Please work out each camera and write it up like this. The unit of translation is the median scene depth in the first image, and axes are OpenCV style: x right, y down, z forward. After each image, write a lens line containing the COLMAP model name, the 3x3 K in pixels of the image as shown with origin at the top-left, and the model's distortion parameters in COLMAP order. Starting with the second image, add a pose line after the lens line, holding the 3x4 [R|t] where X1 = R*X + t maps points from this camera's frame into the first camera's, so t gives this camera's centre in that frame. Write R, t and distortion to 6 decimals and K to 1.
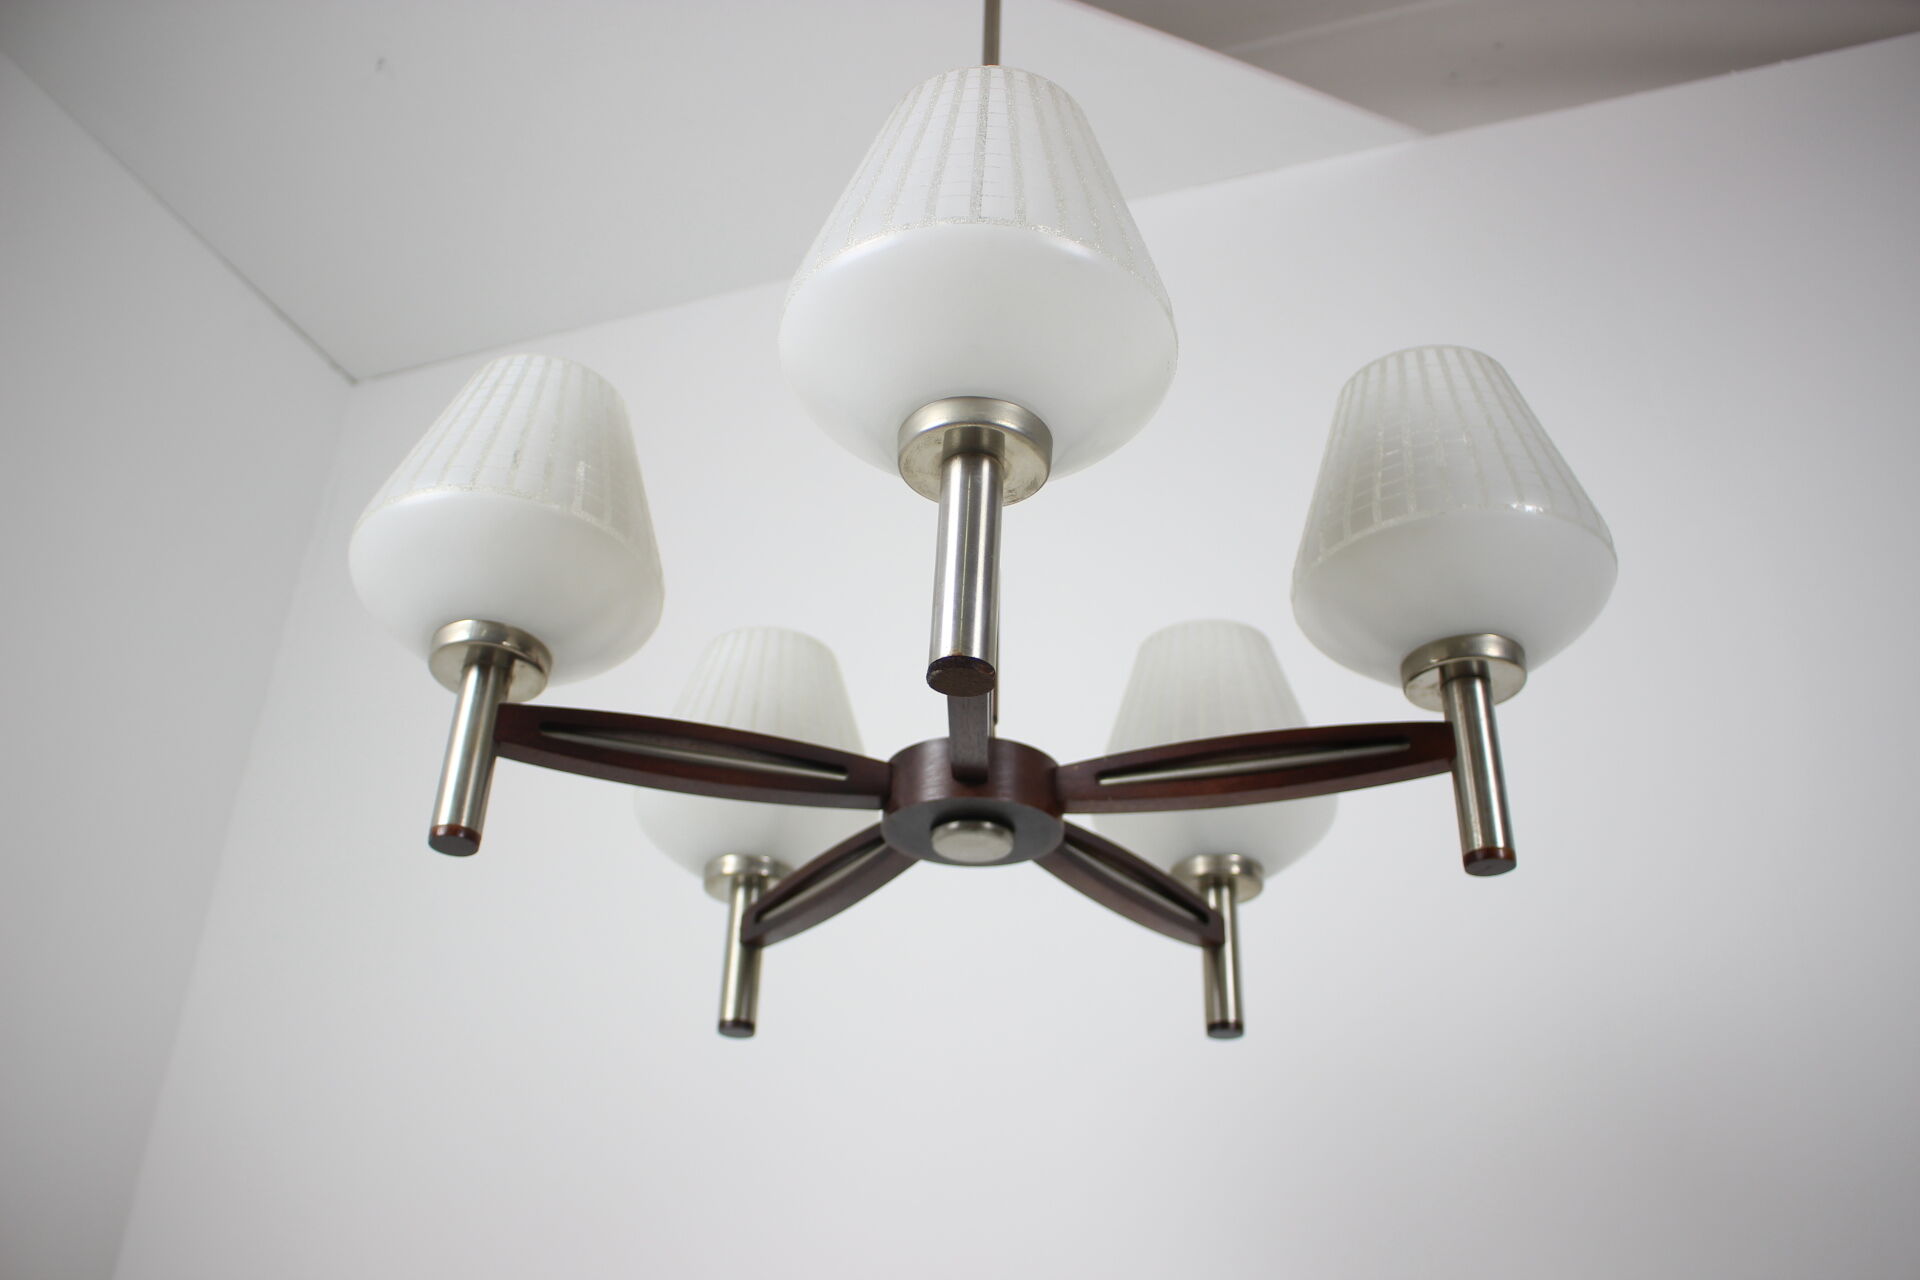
lens RADIAL K [[1529.2, 0, 960.0], [0, 1529.2, 640.0], [0, 0, 1]] dist [-0.119130, -0.001026]
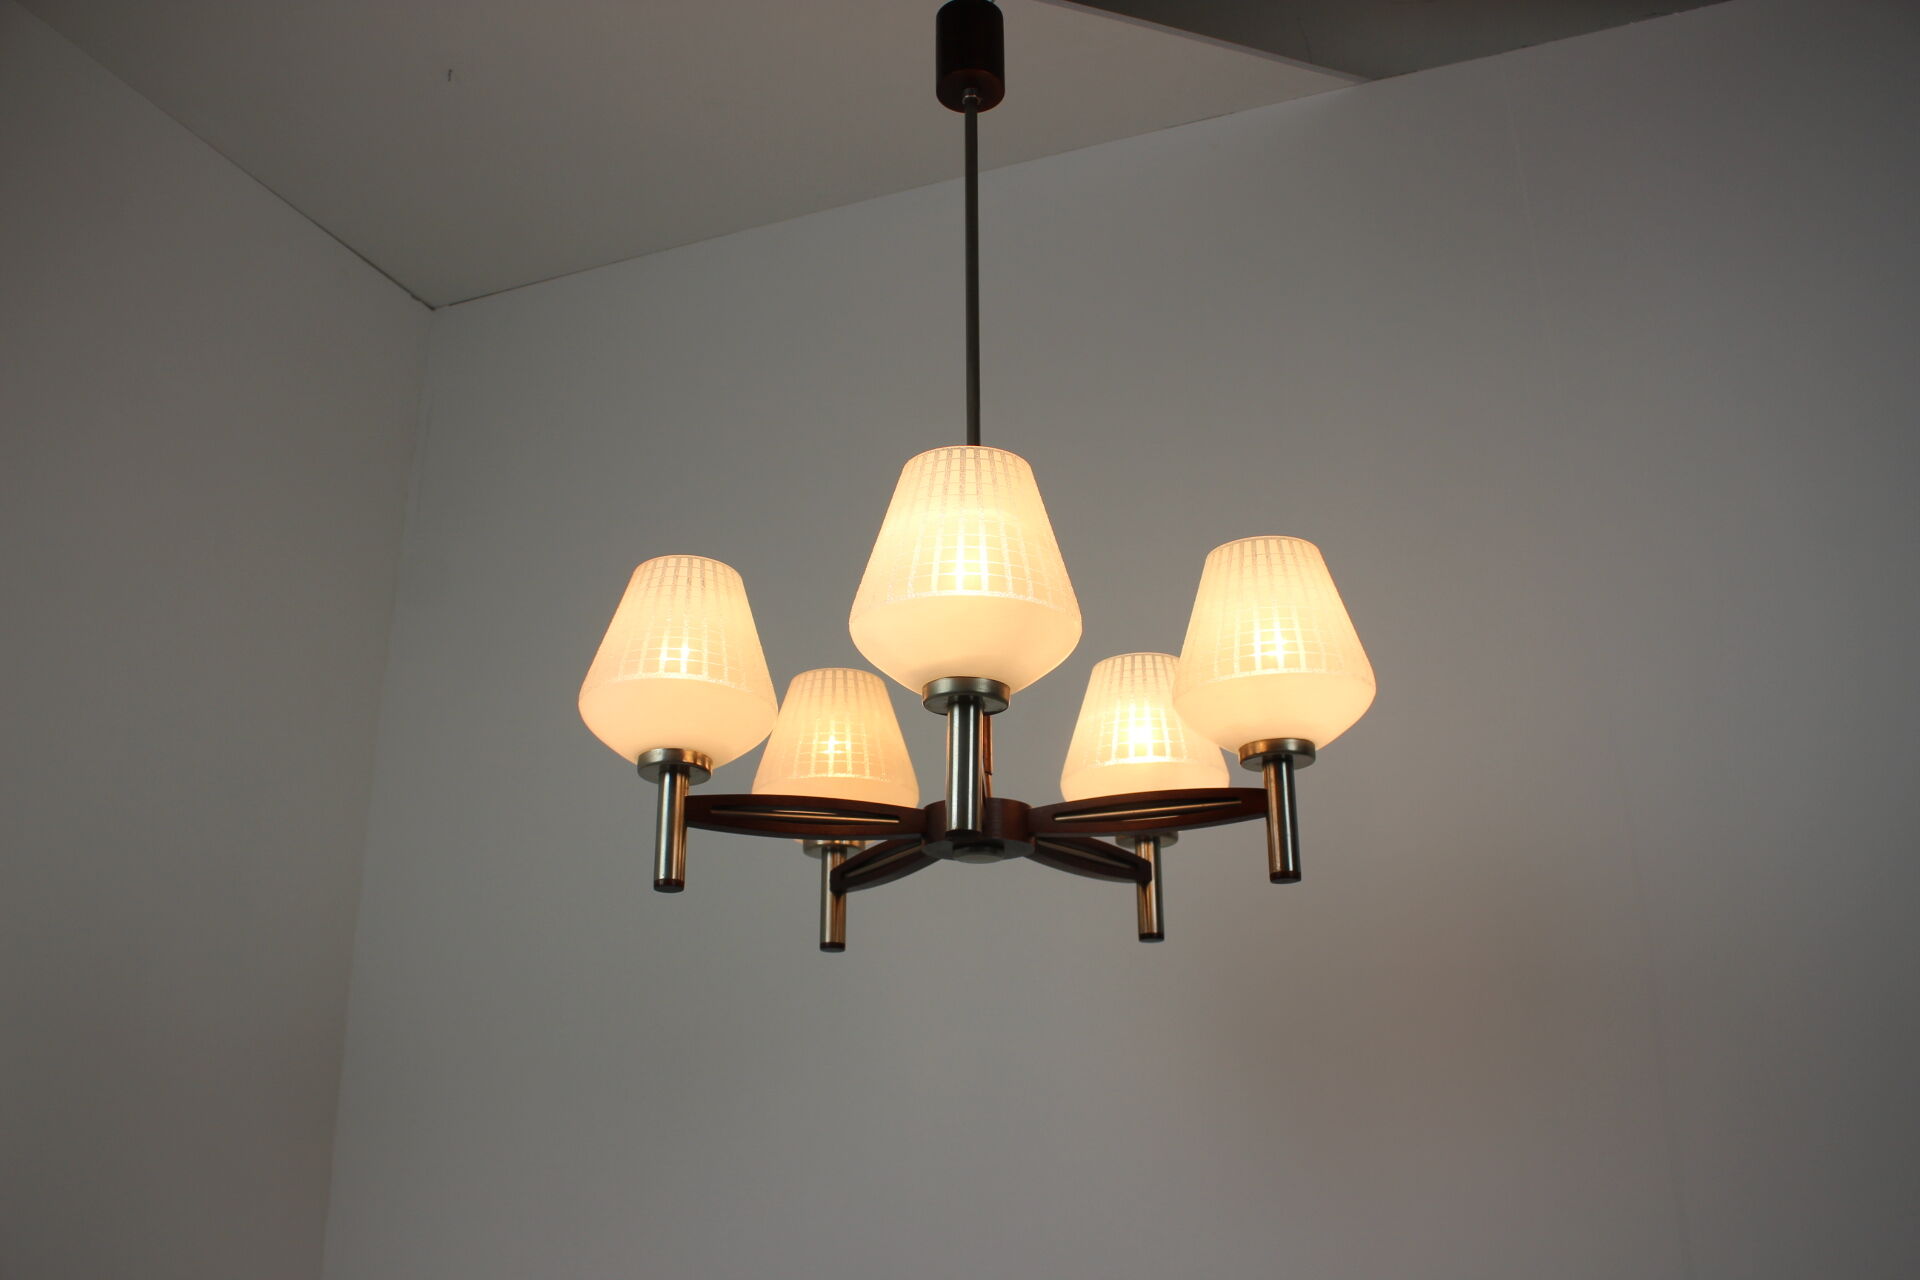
lens RADIAL K [[1529.2, 0, 960.0], [0, 1529.2, 640.0], [0, 0, 1]] dist [-0.119130, -0.001026]
pose [[0.998967, -0.039209, -0.022966, 0.033810], [0.042645, 0.983485, 0.175892, -0.367738], [0.015690, -0.176690, 0.984142, -0.537265]]
